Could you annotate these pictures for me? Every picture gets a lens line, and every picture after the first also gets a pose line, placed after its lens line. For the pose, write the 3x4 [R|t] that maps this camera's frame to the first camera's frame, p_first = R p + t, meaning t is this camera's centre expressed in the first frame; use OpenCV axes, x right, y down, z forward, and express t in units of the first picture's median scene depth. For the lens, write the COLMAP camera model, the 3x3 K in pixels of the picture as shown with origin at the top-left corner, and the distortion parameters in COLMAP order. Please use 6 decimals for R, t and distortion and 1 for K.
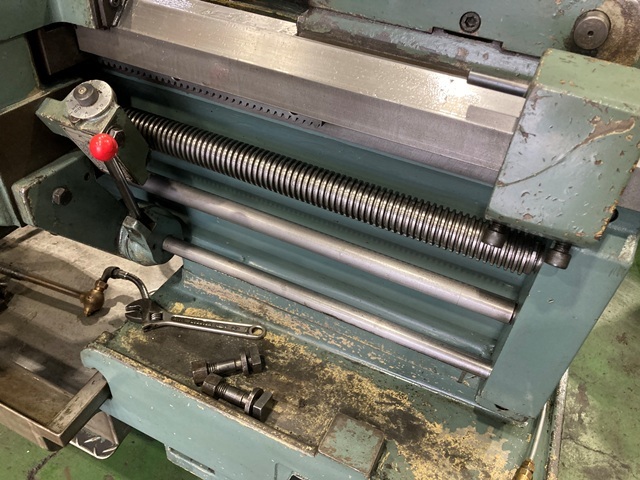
lens RADIAL K [[522.1, 0, 317.7], [0, 522.1, 237.8], [0, 0, 1]] dist [0.019708, -0.005839]
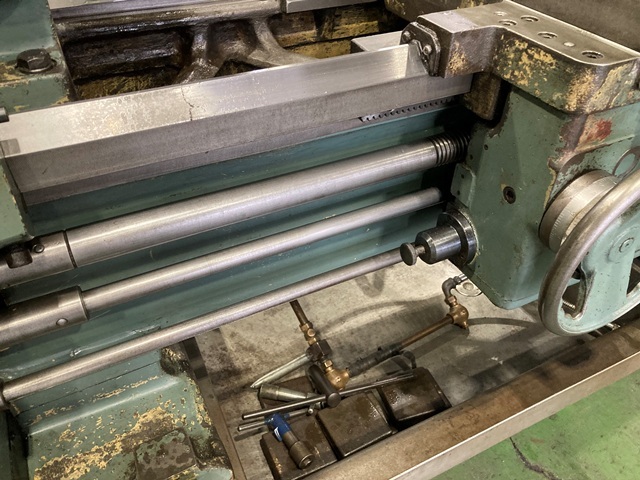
lens RADIAL K [[526.2, 0, 322.9], [0, 526.2, 233.0], [0, 0, 1]] dist [0.015245, -0.013653]
pose [[0.614650, -0.549575, 0.565838, -1.663260], [0.525711, 0.820210, 0.225574, -0.602465], [-0.588076, 0.158818, 0.793060, 0.433452]]
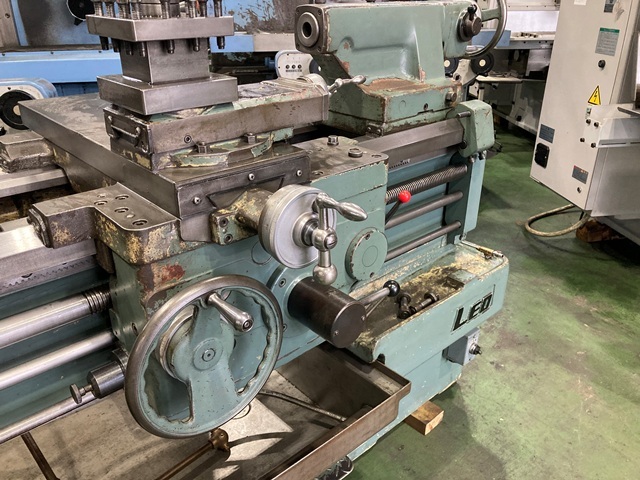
lens RADIAL K [[522.1, 0, 317.7], [0, 522.1, 237.8], [0, 0, 1]] dist [0.019708, -0.005839]
pose [[0.392393, -0.461138, 0.795851, -1.571546], [0.614725, 0.775106, 0.146029, -0.382479], [-0.684208, 0.431929, 0.587619, -0.004577]]
